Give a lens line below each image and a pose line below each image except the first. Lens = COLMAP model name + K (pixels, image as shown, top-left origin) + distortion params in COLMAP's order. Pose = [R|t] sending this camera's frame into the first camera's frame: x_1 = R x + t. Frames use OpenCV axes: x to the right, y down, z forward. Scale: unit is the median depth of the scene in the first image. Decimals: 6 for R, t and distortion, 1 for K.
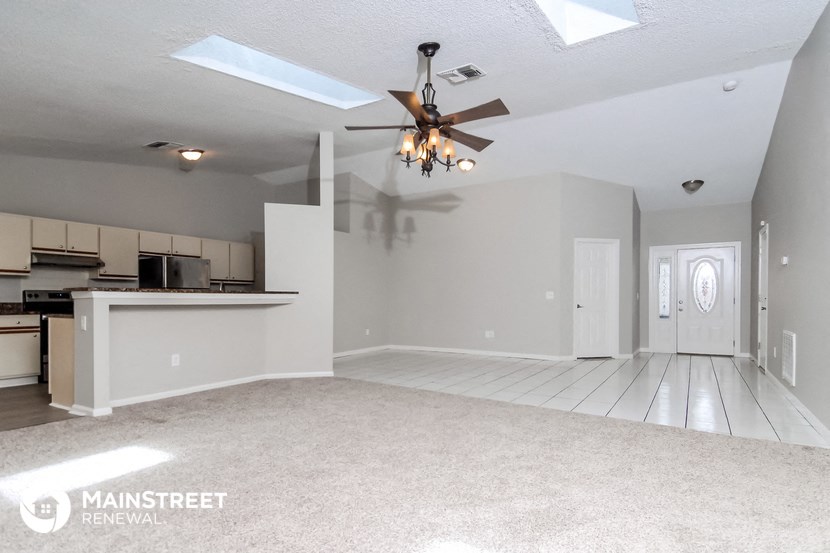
lens RADIAL K [[420.0, 0, 415.3], [0, 420.0, 311.6], [0, 0, 1]] dist [-0.000595, -0.000435]
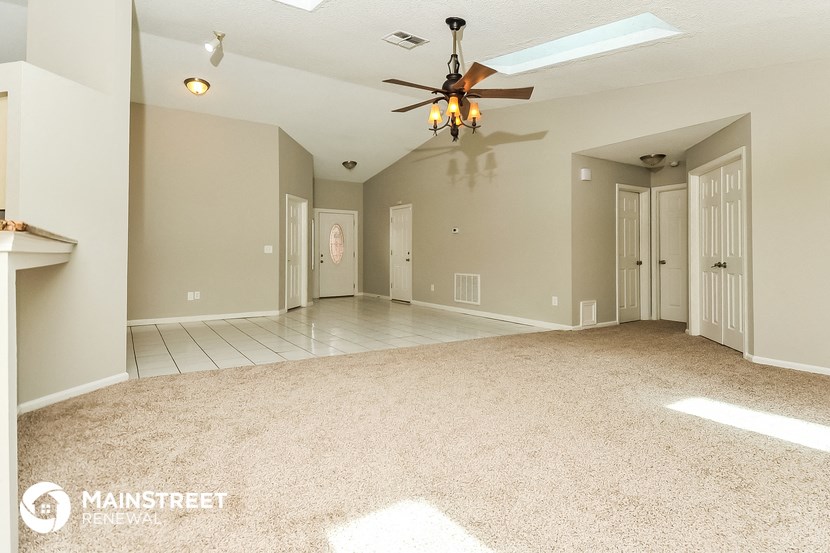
lens RADIAL K [[429.6, 0, 418.1], [0, 429.6, 259.5], [0, 0, 1]] dist [0.001279, -0.011941]
pose [[0.385397, -0.010800, 0.922688, -0.475165], [0.023696, 0.999718, 0.001804, -0.008403], [-0.922447, 0.021169, 0.385544, 0.306730]]
